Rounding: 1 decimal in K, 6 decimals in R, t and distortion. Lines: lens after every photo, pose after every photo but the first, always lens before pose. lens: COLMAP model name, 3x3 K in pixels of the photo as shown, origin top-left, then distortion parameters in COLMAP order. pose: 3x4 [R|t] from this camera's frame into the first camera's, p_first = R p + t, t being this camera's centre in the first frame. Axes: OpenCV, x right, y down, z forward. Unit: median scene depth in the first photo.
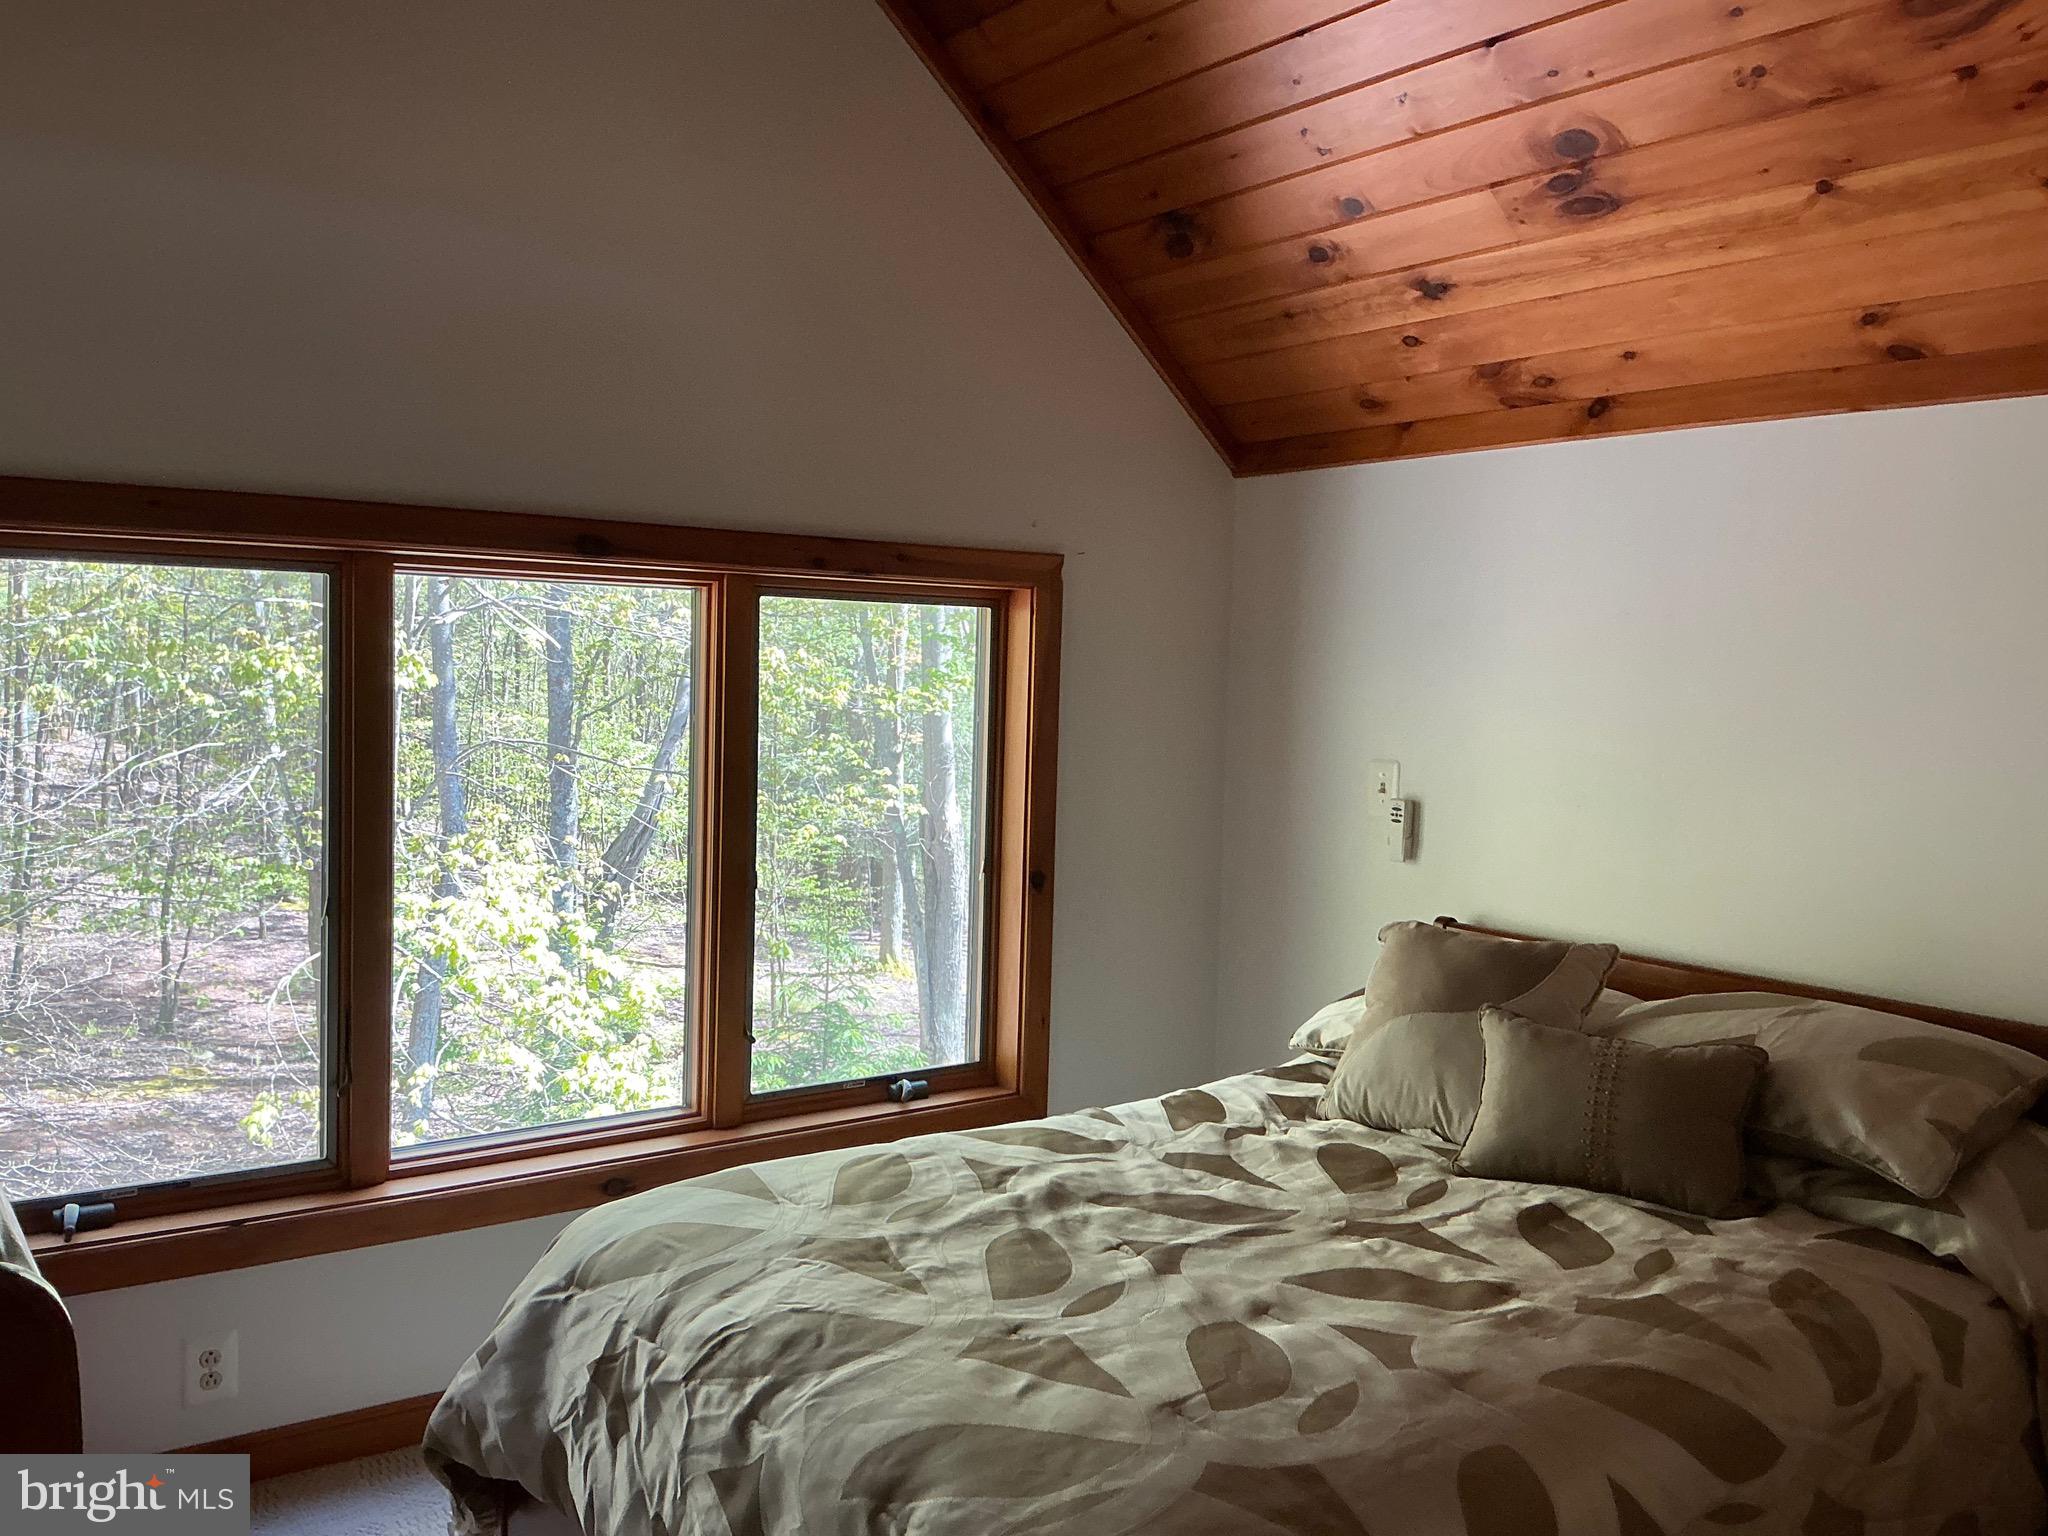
lens RADIAL K [[1696.9, 0, 1024.0], [0, 1696.9, 768.0], [0, 0, 1]] dist [0.180305, -0.401411]
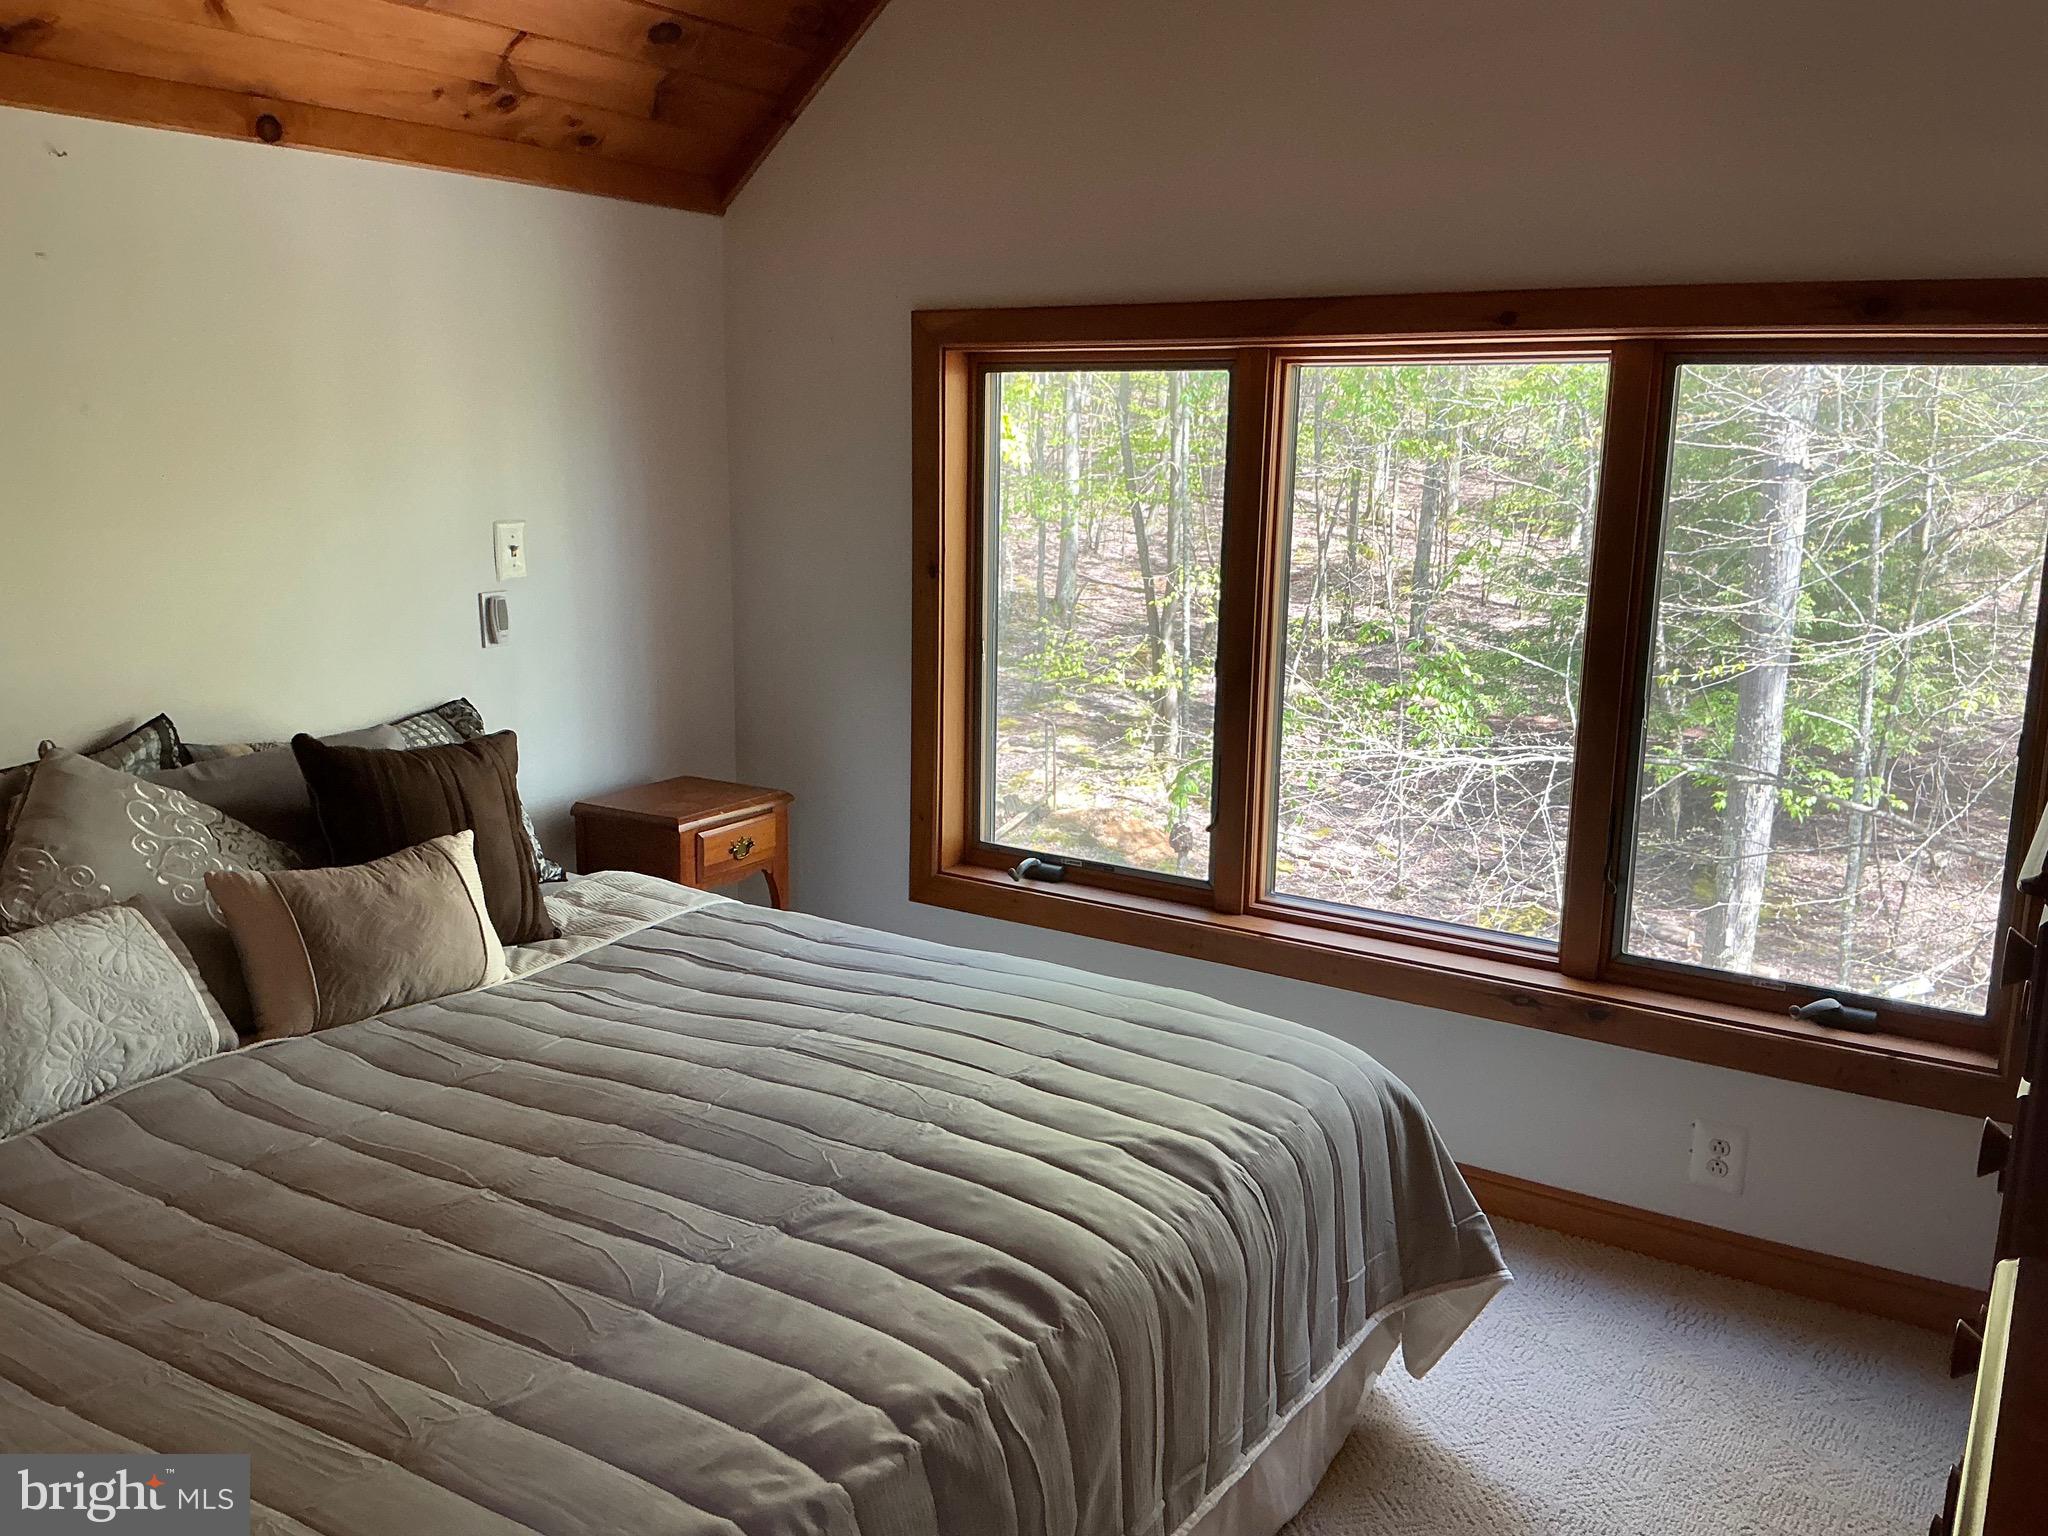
lens RADIAL K [[1696.9, 0, 1024.0], [0, 1696.9, 768.0], [0, 0, 1]] dist [0.180305, -0.401411]
pose [[0.363699, 0.161425, -0.917423, 0.582059], [-0.070413, 0.986817, 0.145721, -0.009172], [0.928852, 0.011600, 0.370270, 0.443129]]
